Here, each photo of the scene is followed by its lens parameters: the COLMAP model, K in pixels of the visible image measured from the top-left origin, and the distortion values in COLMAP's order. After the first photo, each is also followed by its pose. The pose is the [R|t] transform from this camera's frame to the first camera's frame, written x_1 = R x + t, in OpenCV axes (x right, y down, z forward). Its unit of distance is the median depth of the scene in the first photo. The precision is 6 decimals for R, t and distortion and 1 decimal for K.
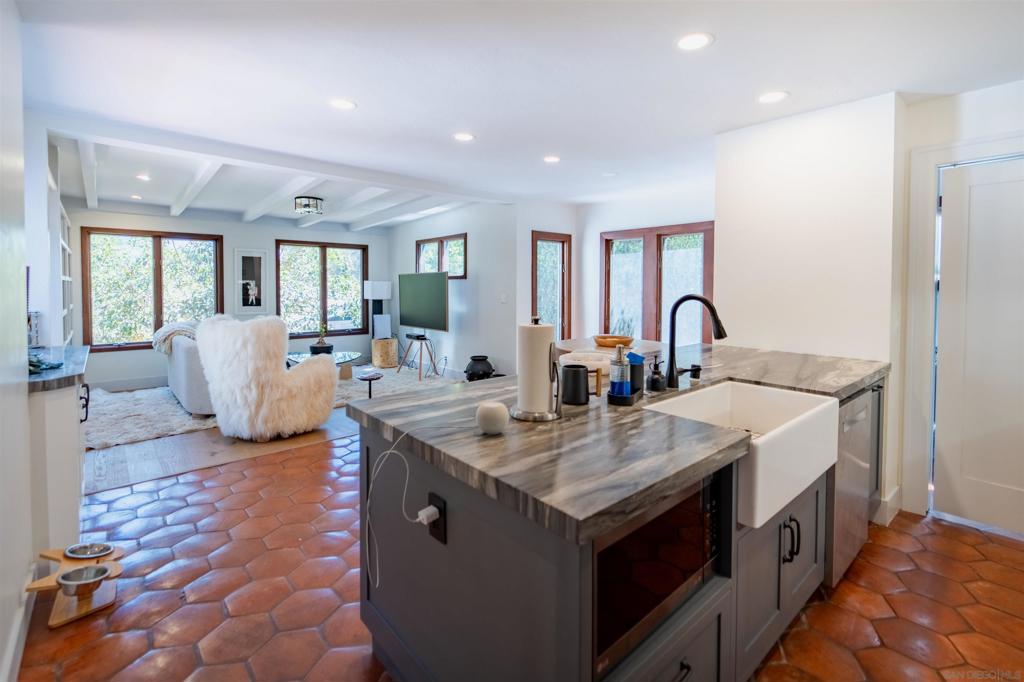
lens RADIAL K [[460.9, 0, 508.4], [0, 460.9, 298.5], [0, 0, 1]] dist [0.006916, -0.000891]
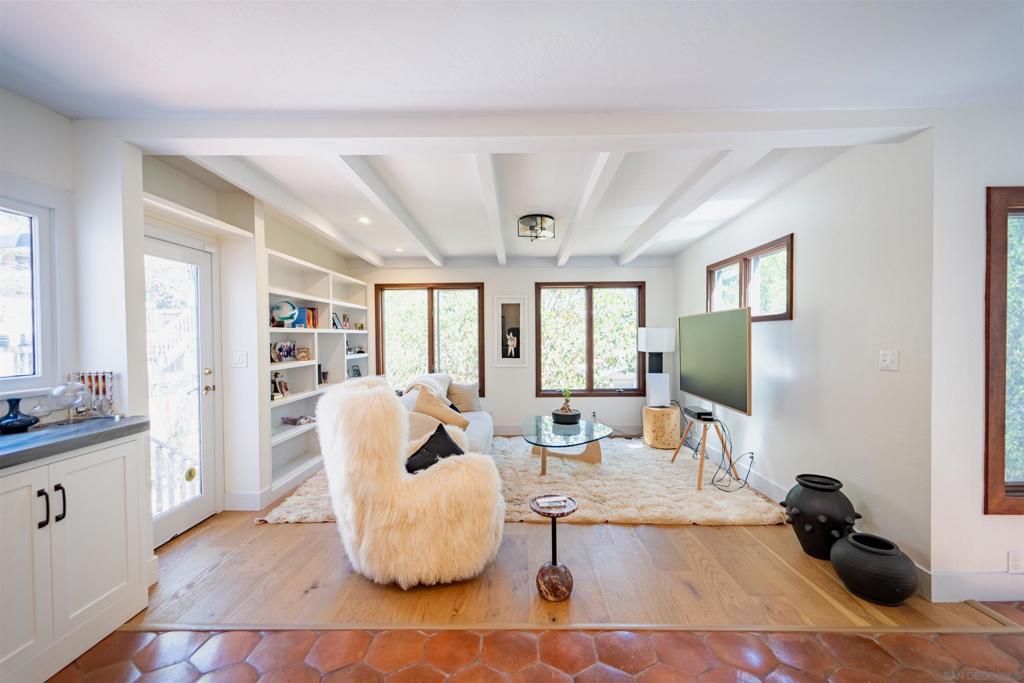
lens RADIAL K [[409.3, 0, 510.7], [0, 409.3, 342.8], [0, 0, 1]] dist [0.006776, -0.002944]
pose [[0.741896, 0.003580, -0.670505, -0.014495], [-0.007352, 0.999969, -0.002796, -0.012232], [0.670474, 0.007004, 0.741900, 0.445470]]
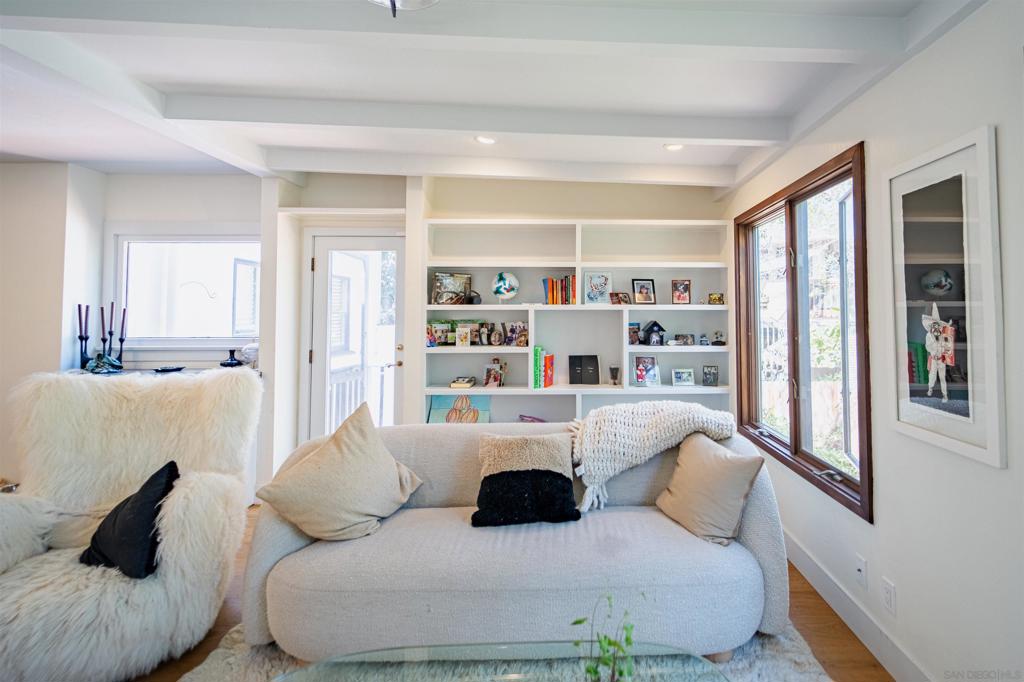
lens RADIAL K [[469.4, 0, 578.9], [0, 469.4, 297.3], [0, 0, 1]] dist [-0.004836, -0.000106]
pose [[-0.635588, -0.033820, -0.771287, -0.295993], [-0.021596, 0.999428, -0.026027, -0.030118], [0.771726, 0.000114, -0.635955, 1.127832]]
